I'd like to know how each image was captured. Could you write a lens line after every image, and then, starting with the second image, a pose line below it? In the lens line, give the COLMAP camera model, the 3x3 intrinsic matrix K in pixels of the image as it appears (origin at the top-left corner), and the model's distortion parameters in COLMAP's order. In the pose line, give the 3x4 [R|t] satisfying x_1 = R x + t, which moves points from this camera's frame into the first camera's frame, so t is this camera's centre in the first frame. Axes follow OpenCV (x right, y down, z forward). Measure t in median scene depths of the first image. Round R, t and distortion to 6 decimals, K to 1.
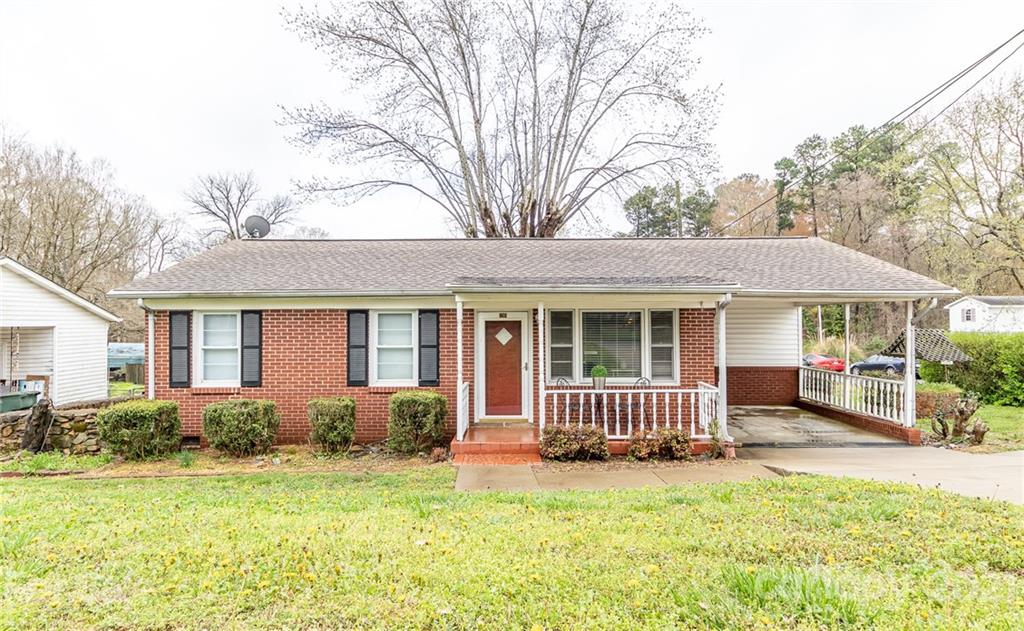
lens RADIAL K [[588.0, 0, 515.9], [0, 588.0, 311.5], [0, 0, 1]] dist [0.014308, -0.002304]
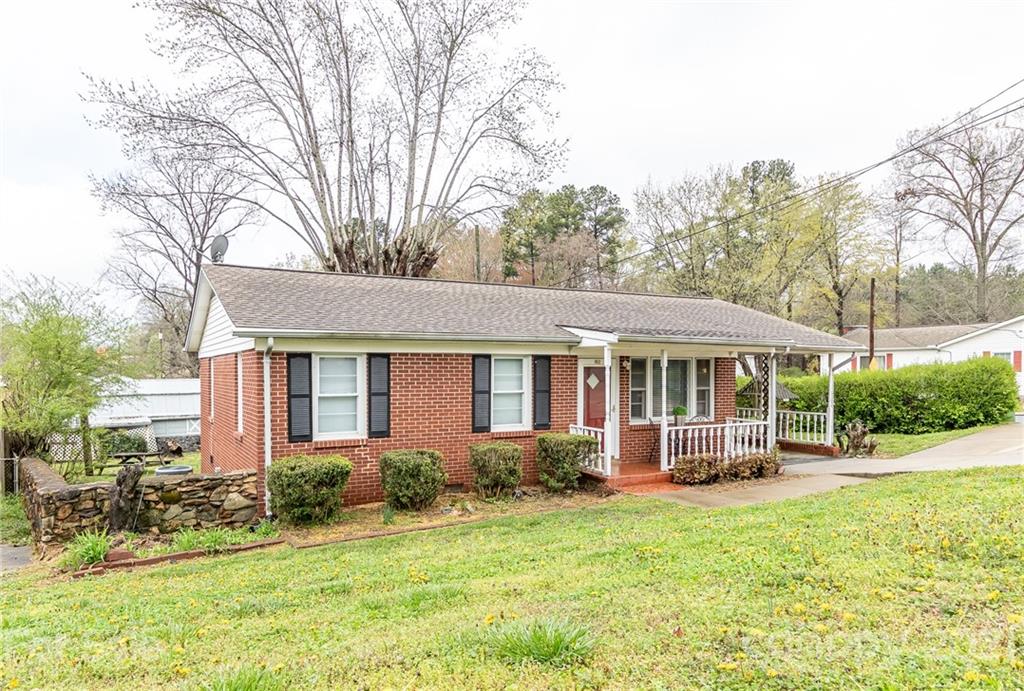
lens RADIAL K [[669.5, 0, 493.5], [0, 669.5, 363.9], [0, 0, 1]] dist [0.011167, 0.000614]
pose [[0.876941, 0.008159, 0.480529, -0.789025], [-0.013792, 0.999871, 0.008193, 0.003066], [-0.480400, -0.013812, 0.876941, 0.009970]]
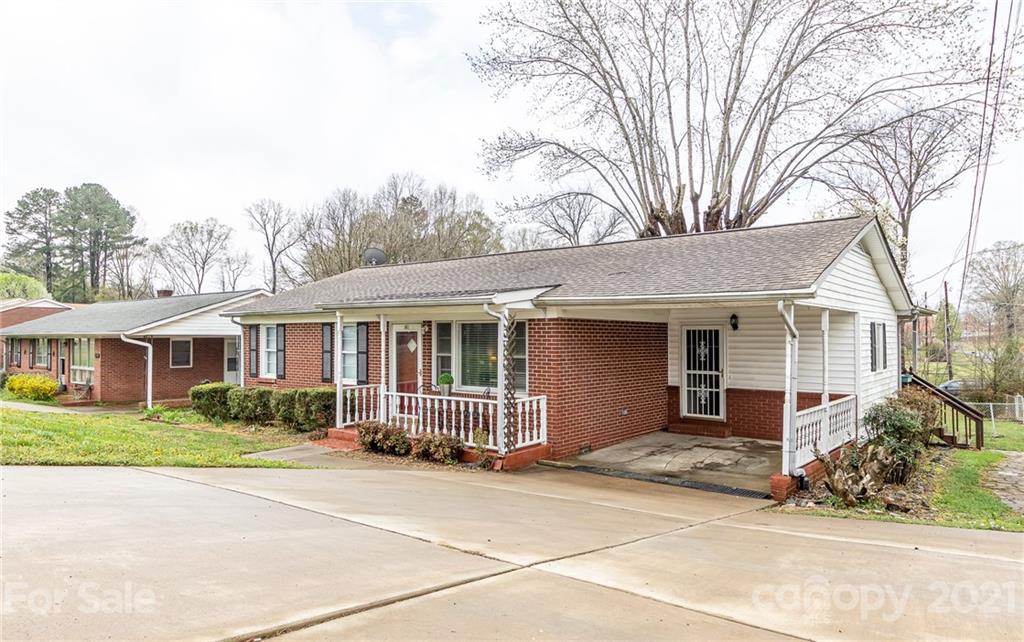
lens RADIAL K [[677.1, 0, 513.1], [0, 677.1, 323.2], [0, 0, 1]] dist [-0.014387, -0.002597]
pose [[0.773075, -0.007291, -0.634272, 0.973685], [0.008804, 0.999961, -0.000763, 0.002471], [0.634253, -0.004995, 0.773109, 0.121471]]
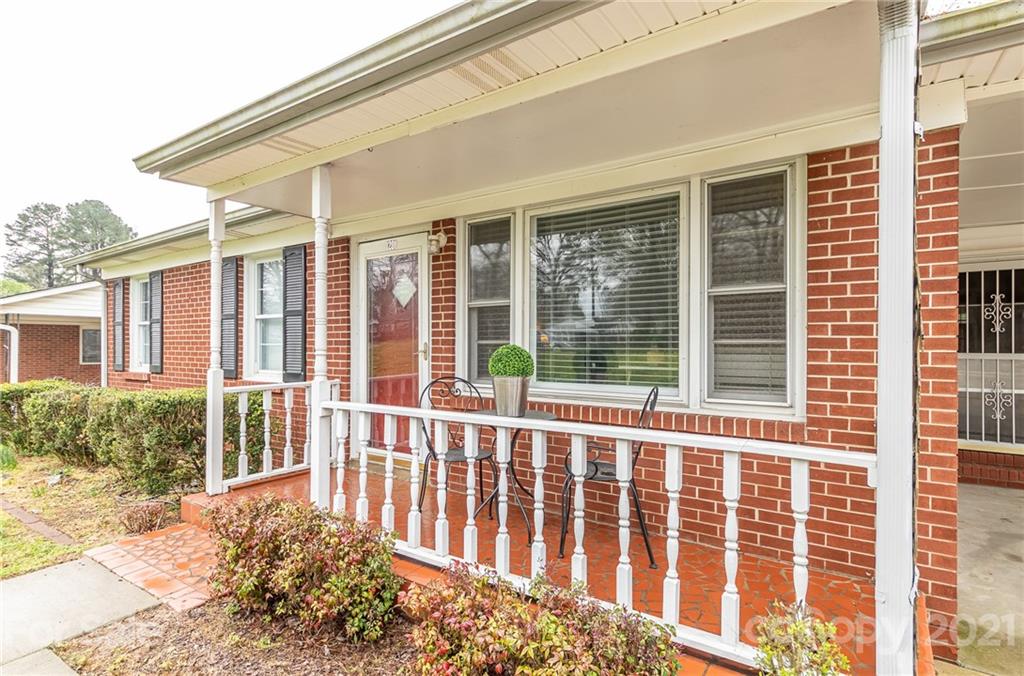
lens RADIAL K [[531.1, 0, 511.8], [0, 531.1, 344.6], [0, 0, 1]] dist [0.004101, 0.000432]
pose [[0.813837, 0.003220, -0.581084, 0.314196], [0.004402, 0.999922, 0.011707, 0.084154], [0.581076, -0.012086, 0.813760, 0.708066]]
